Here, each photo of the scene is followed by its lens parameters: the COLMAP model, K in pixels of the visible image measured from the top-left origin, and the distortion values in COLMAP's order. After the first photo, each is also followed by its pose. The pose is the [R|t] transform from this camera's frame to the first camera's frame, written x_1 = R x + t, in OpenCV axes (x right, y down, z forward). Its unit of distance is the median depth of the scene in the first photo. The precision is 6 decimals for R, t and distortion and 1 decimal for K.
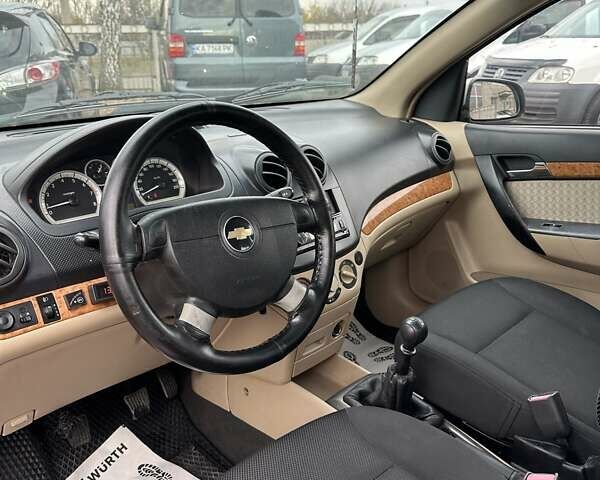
lens RADIAL K [[558.3, 0, 300.4], [0, 558.3, 237.3], [0, 0, 1]] dist [0.058726, 0.000000]
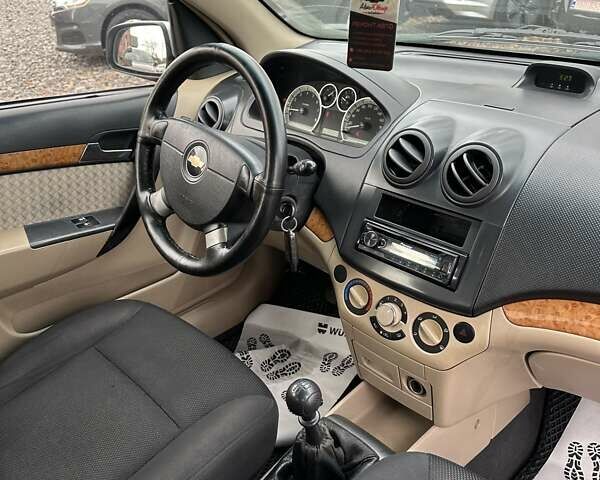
lens RADIAL K [[558.3, 0, 306.8], [0, 558.3, 247.6], [0, 0, 1]] dist [0.058726, 0.000000]
pose [[0.003322, 0.487581, -0.873071, 0.856505], [-0.297247, 0.834095, 0.464683, -0.404841], [0.954795, 0.257974, 0.147702, 0.939197]]
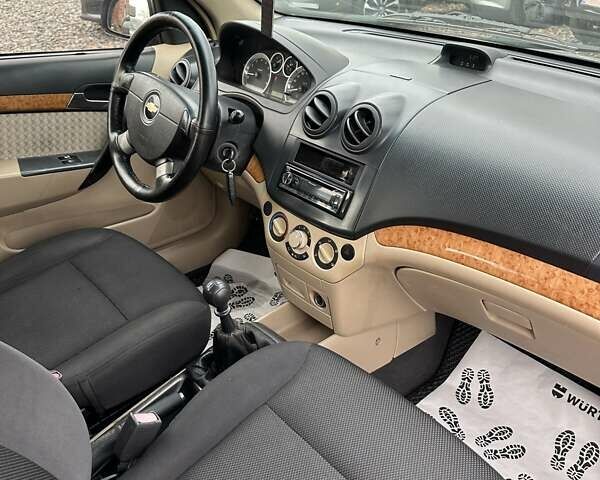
lens RADIAL K [[558.3, 0, 312.6], [0, 558.3, 251.5], [0, 0, 1]] dist [0.058726, 0.000000]
pose [[-0.050087, 0.514287, -0.856154, 1.112736], [-0.333777, 0.799323, 0.499676, -0.493078], [0.941321, 0.310792, 0.131622, 1.128262]]
